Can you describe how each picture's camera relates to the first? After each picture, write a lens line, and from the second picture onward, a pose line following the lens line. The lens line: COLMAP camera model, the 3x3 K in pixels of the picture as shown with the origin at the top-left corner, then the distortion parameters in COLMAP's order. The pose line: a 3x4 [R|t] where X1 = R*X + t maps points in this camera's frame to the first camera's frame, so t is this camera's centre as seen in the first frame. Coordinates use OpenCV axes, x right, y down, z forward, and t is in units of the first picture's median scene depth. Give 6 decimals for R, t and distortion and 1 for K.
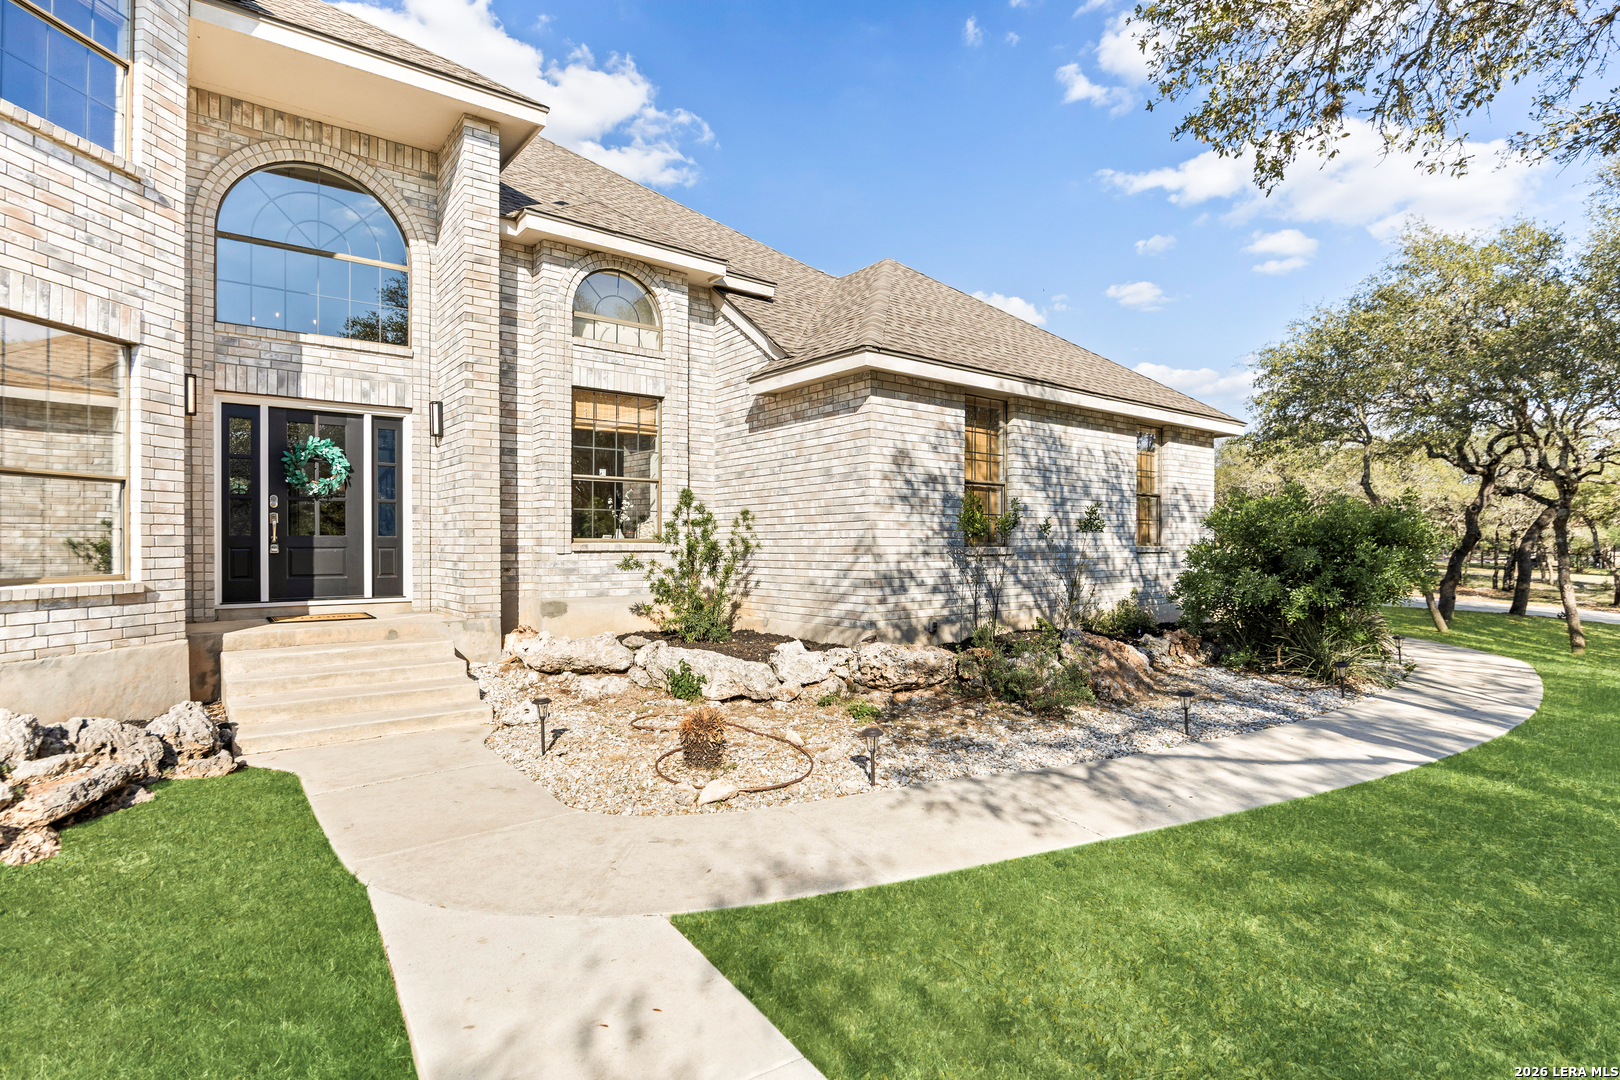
lens RADIAL K [[796.8, 0, 810.0], [0, 796.8, 540.0], [0, 0, 1]] dist [0.001273, -0.000568]
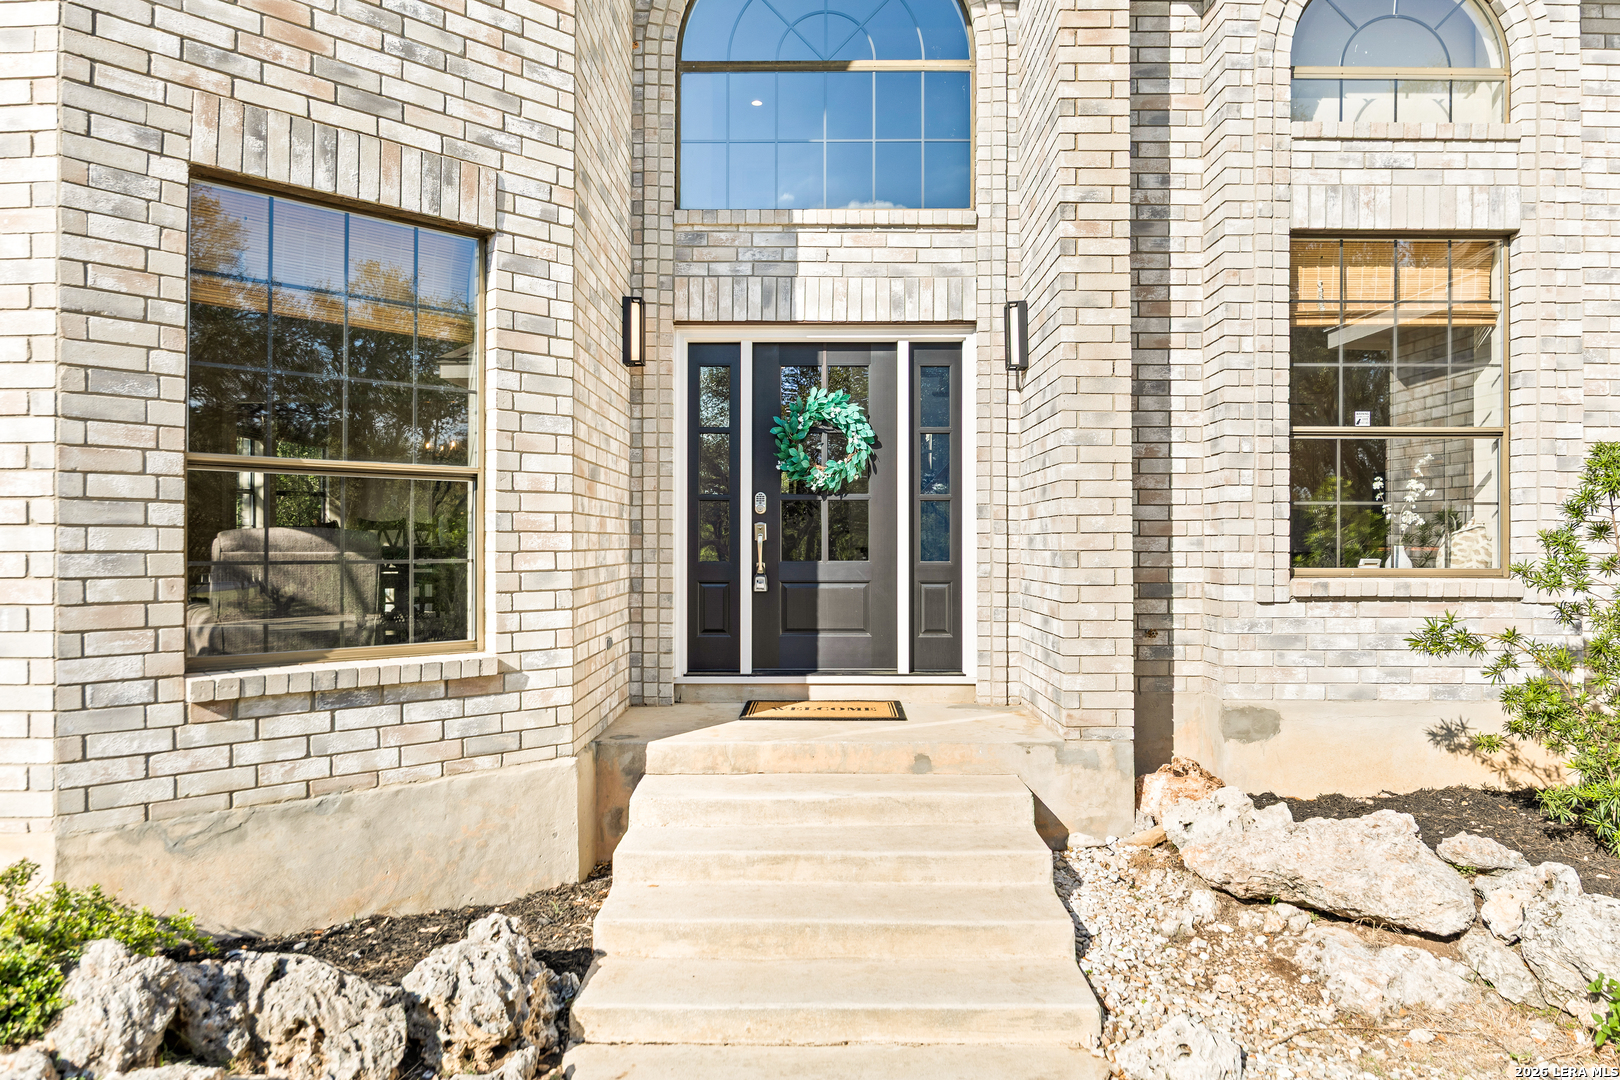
lens RADIAL K [[1068.5, 0, 810.0], [0, 1068.5, 540.0], [0, 0, 1]] dist [-0.008873, -0.000344]
pose [[0.769742, -0.001619, -0.638353, -0.137870], [0.000609, 0.999998, -0.001802, -0.019312], [0.638354, 0.000998, 0.769742, 0.405707]]
